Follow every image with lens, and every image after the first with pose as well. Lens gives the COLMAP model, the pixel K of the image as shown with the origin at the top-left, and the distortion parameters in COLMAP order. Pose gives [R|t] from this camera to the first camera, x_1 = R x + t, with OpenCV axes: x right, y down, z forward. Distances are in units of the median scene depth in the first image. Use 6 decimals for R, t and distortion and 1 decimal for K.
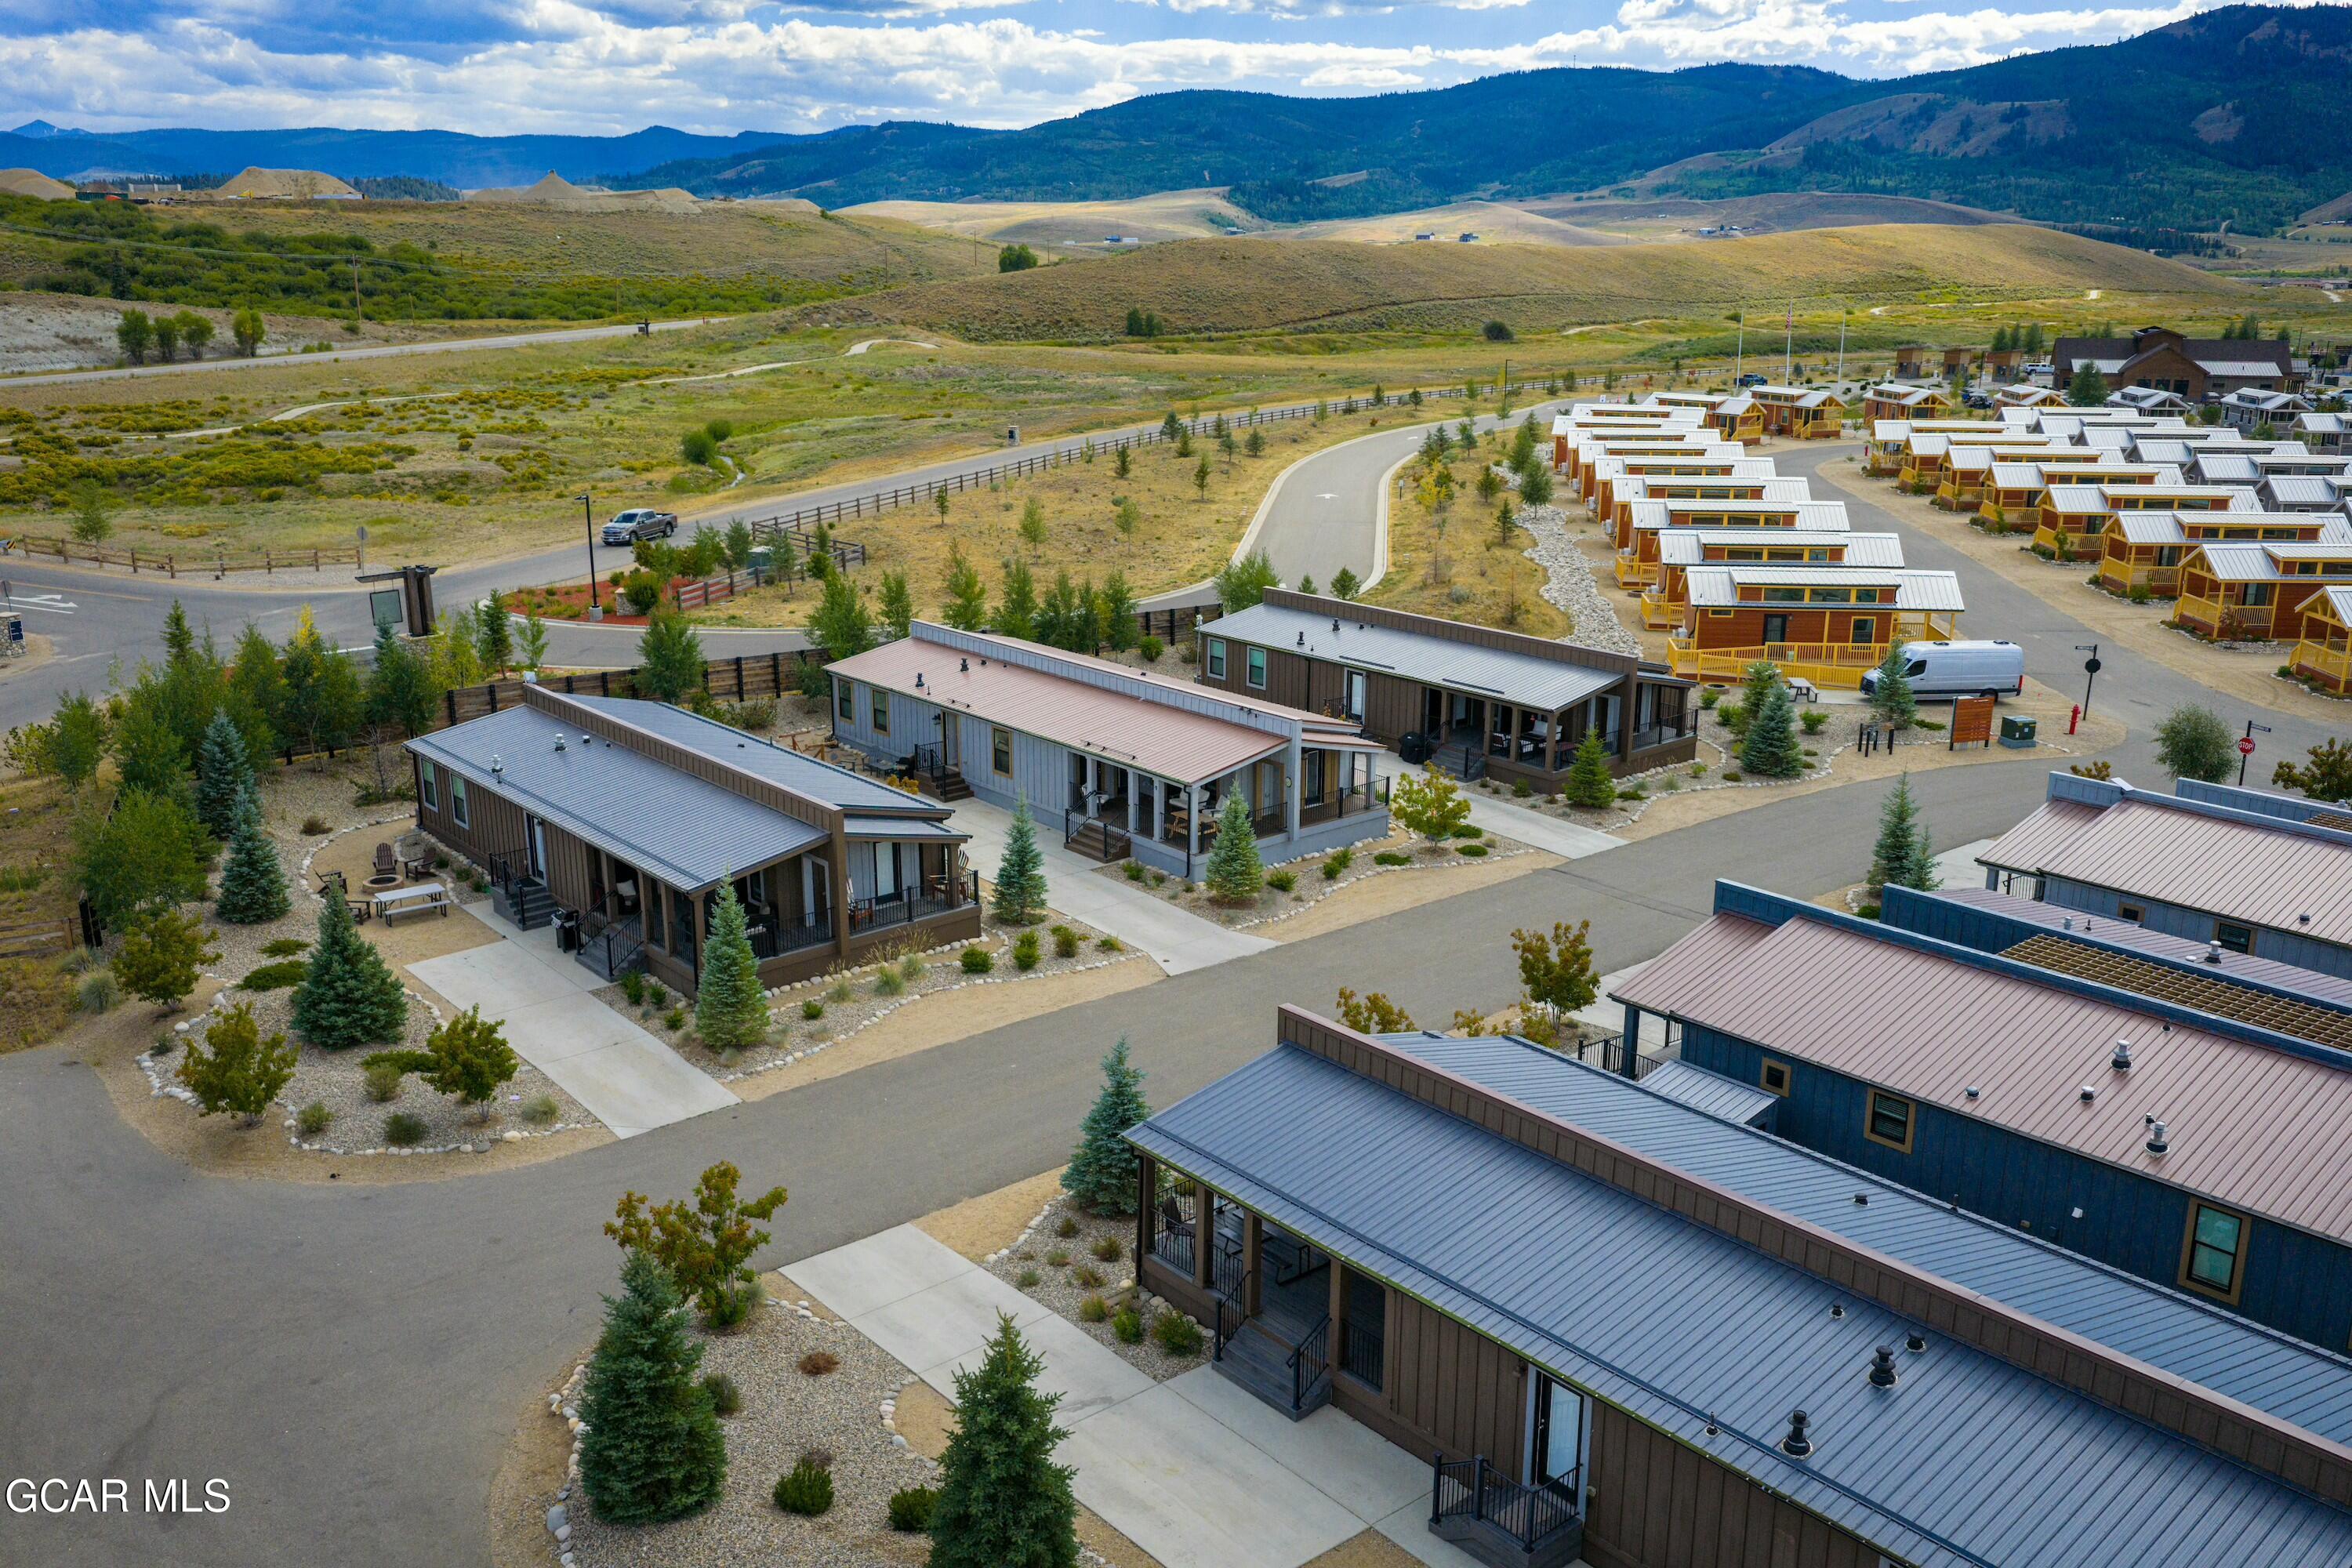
lens RADIAL K [[1960.4, 0, 1176.0], [0, 1960.4, 784.0], [0, 0, 1]] dist [-0.001316, -0.008718]
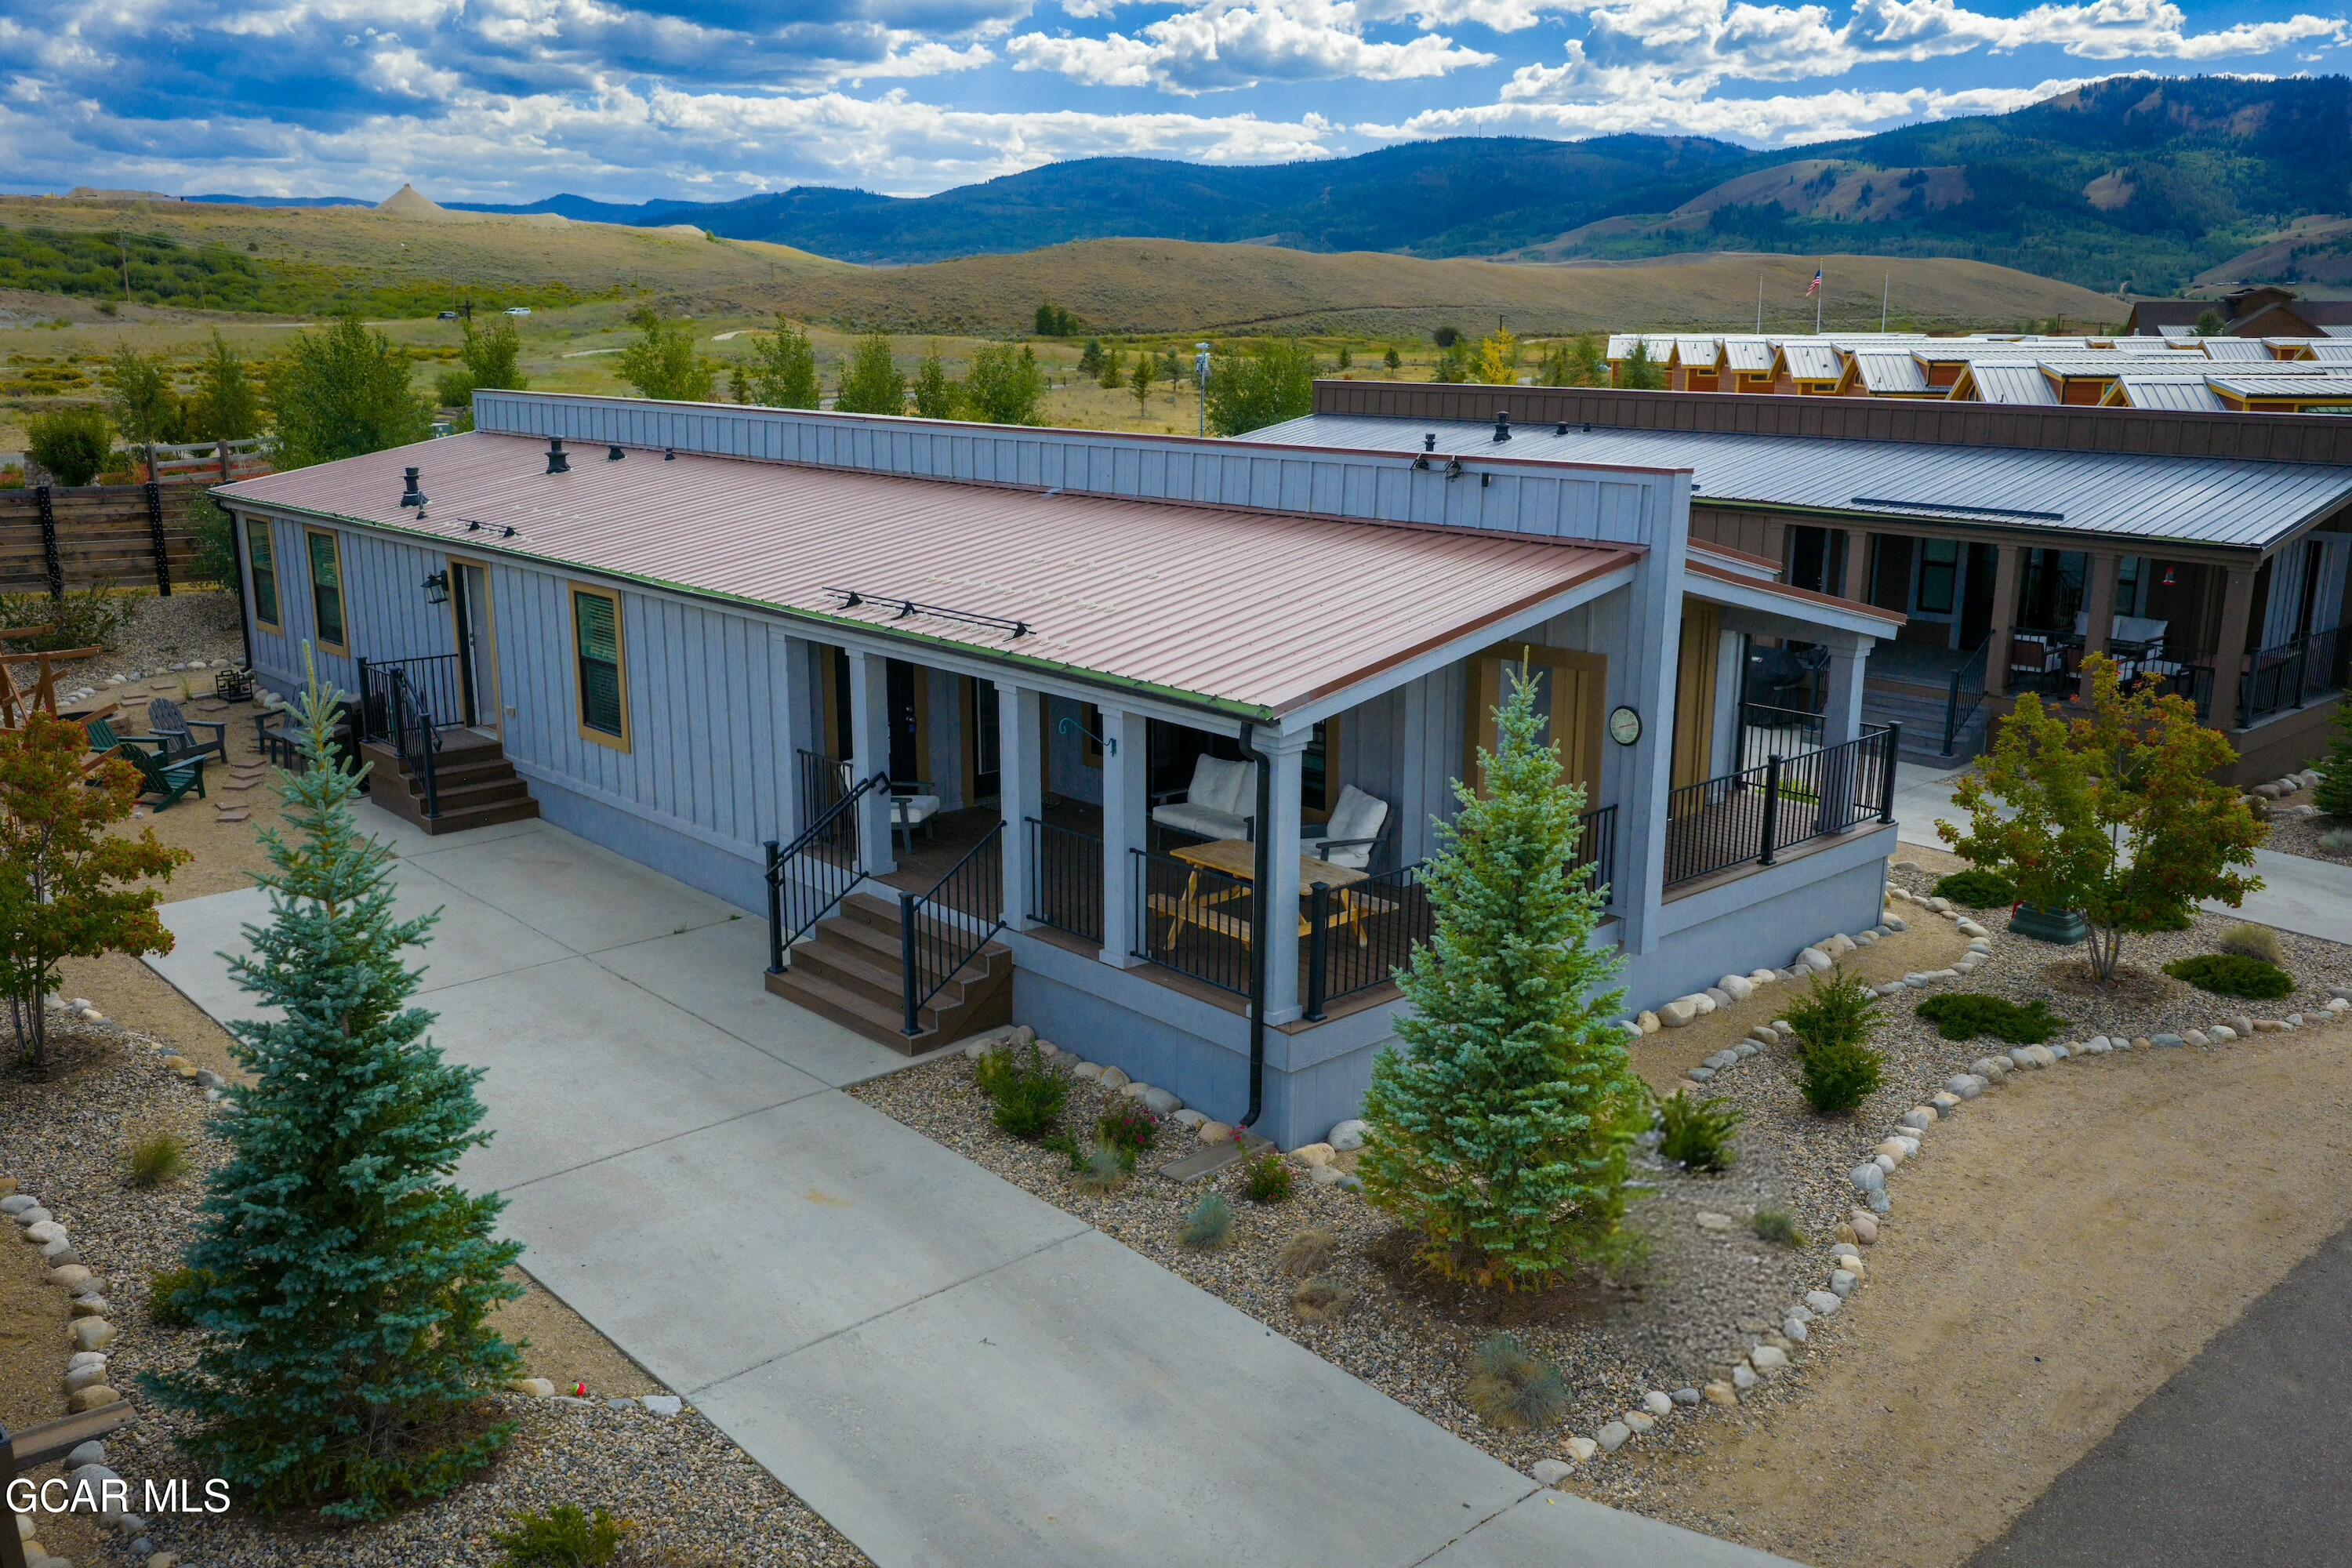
lens RADIAL K [[1960.4, 0, 1176.0], [0, 1960.4, 784.0], [0, 0, 1]] dist [-0.001316, -0.008718]
pose [[0.999034, -0.009496, 0.042907, -0.011535], [0.010924, 0.999390, -0.033165, 0.013204], [-0.042566, 0.033601, 0.998528, 0.681873]]
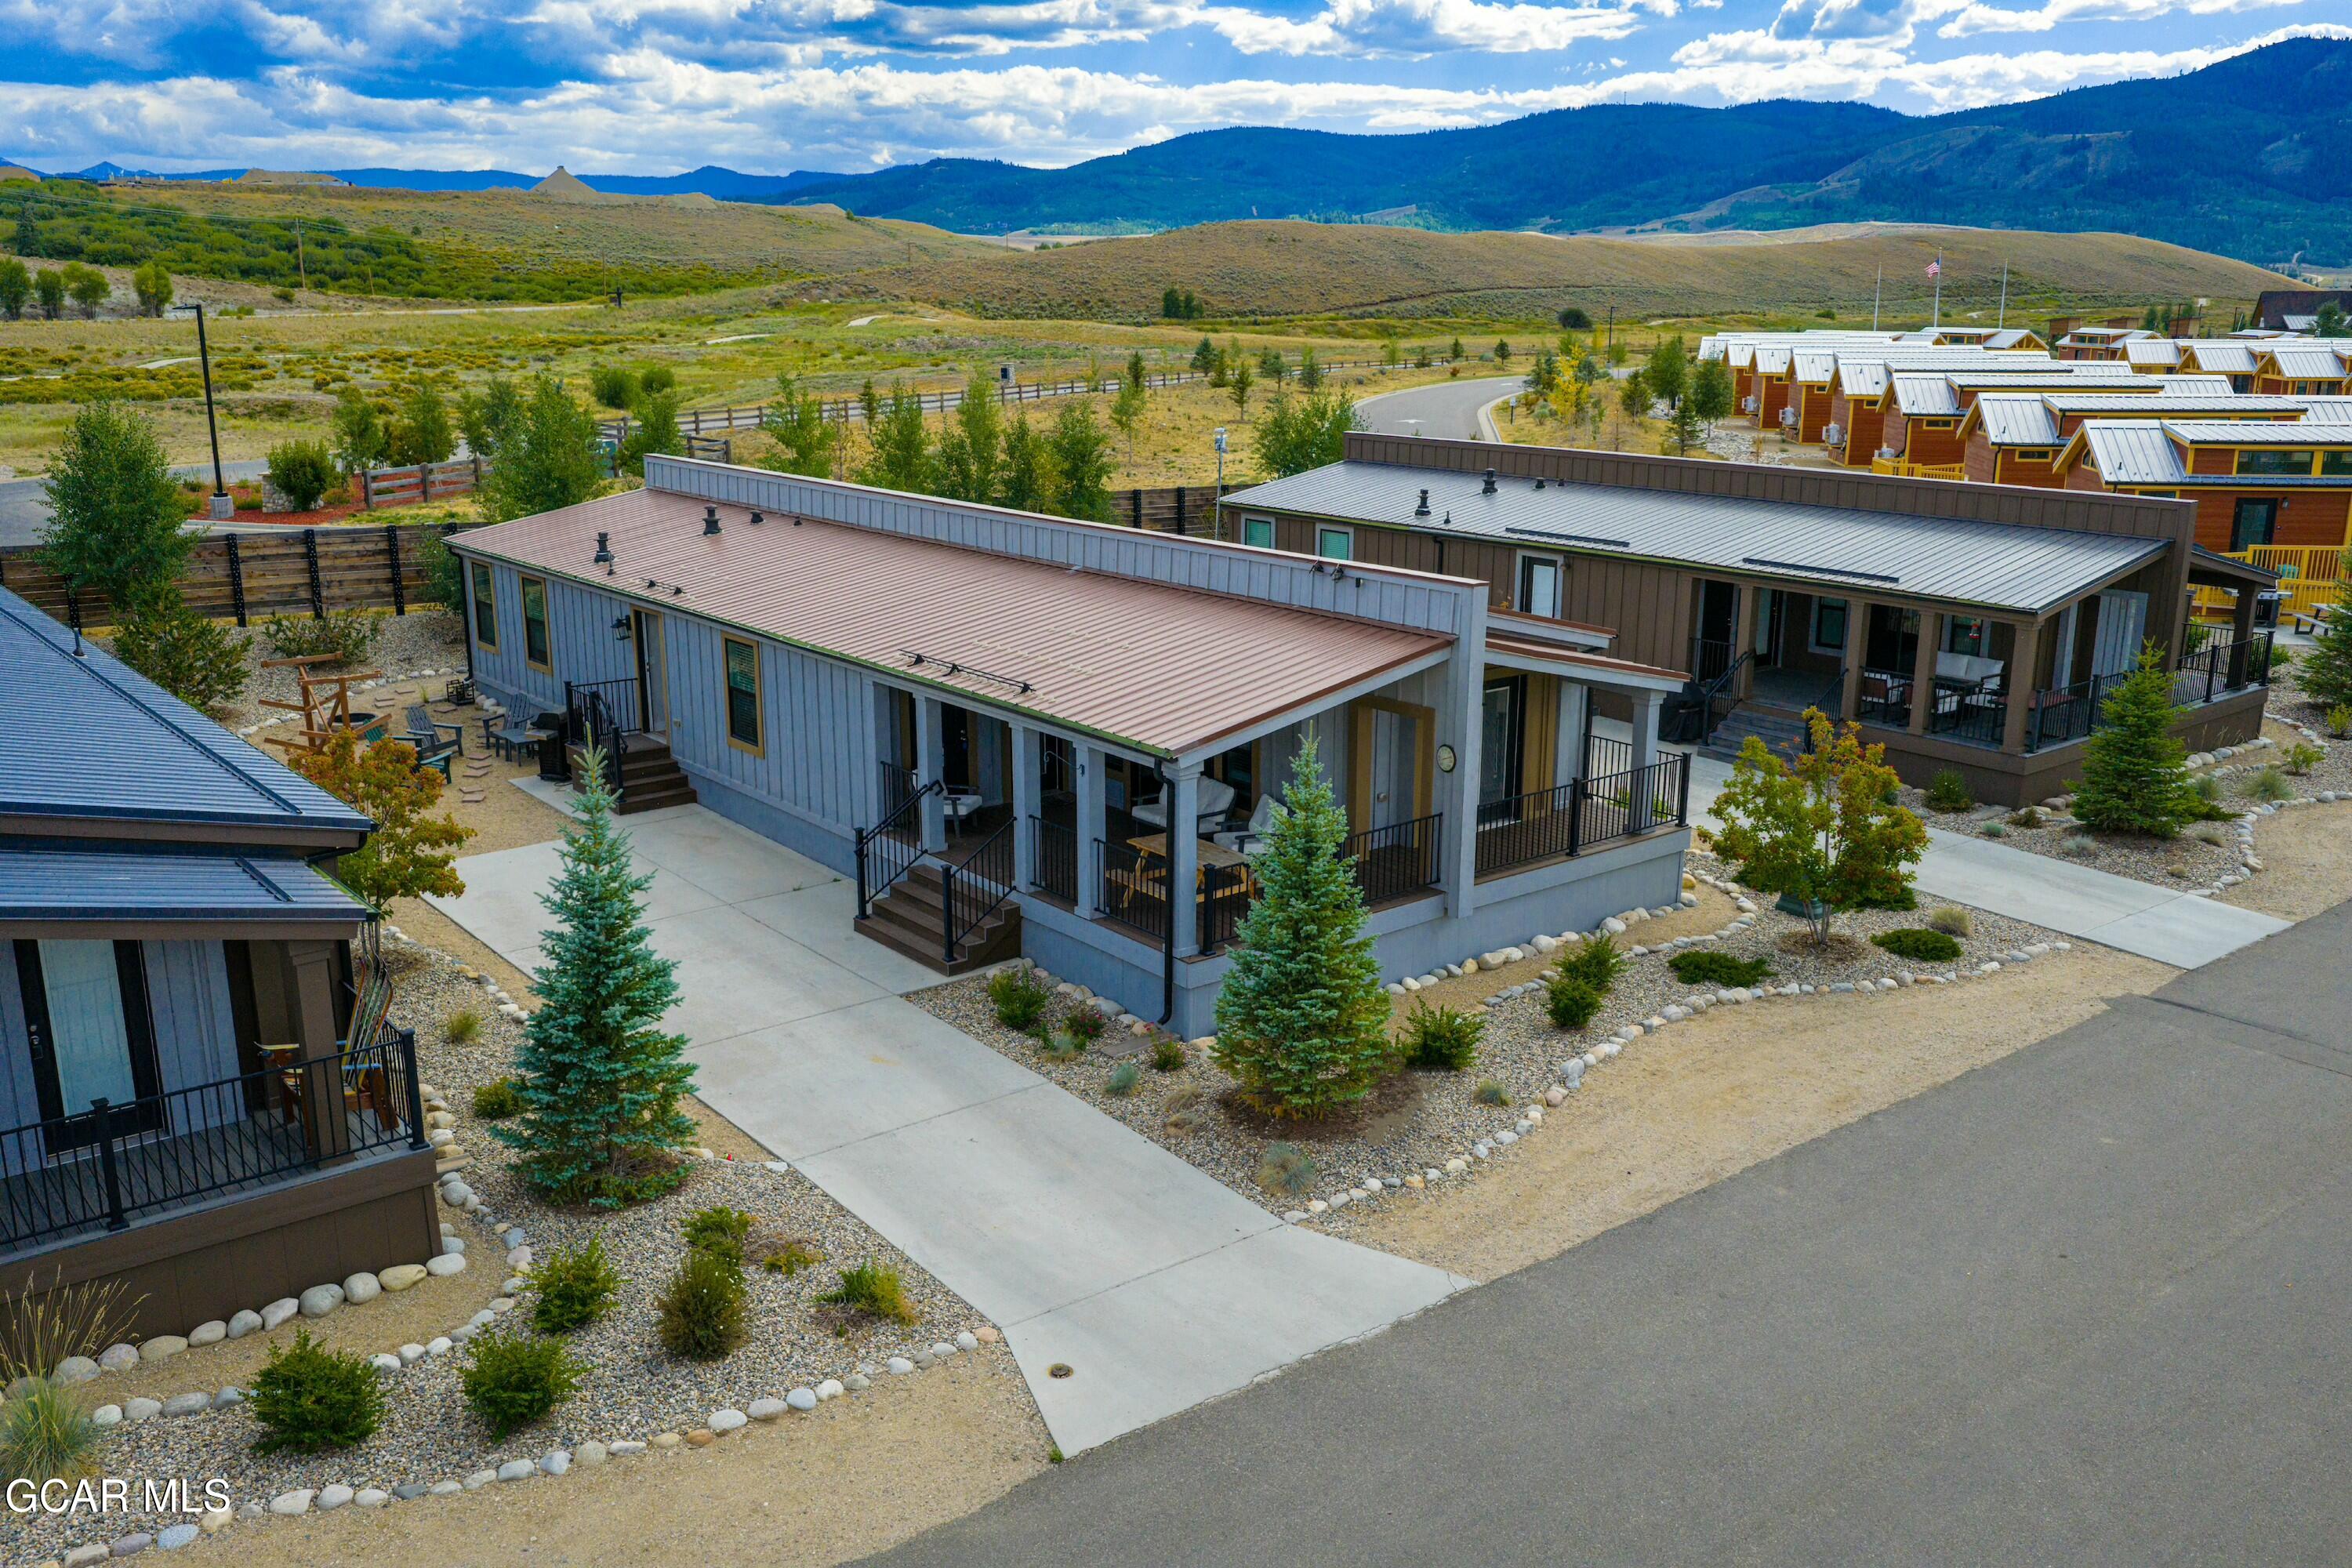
lens RADIAL K [[1960.4, 0, 1176.0], [0, 1960.4, 784.0], [0, 0, 1]] dist [-0.001316, -0.008718]
pose [[0.999723, 0.006043, -0.022725, 0.013601], [-0.006478, 0.999796, -0.019122, 0.010206], [0.022605, 0.019264, 0.999559, 0.576252]]
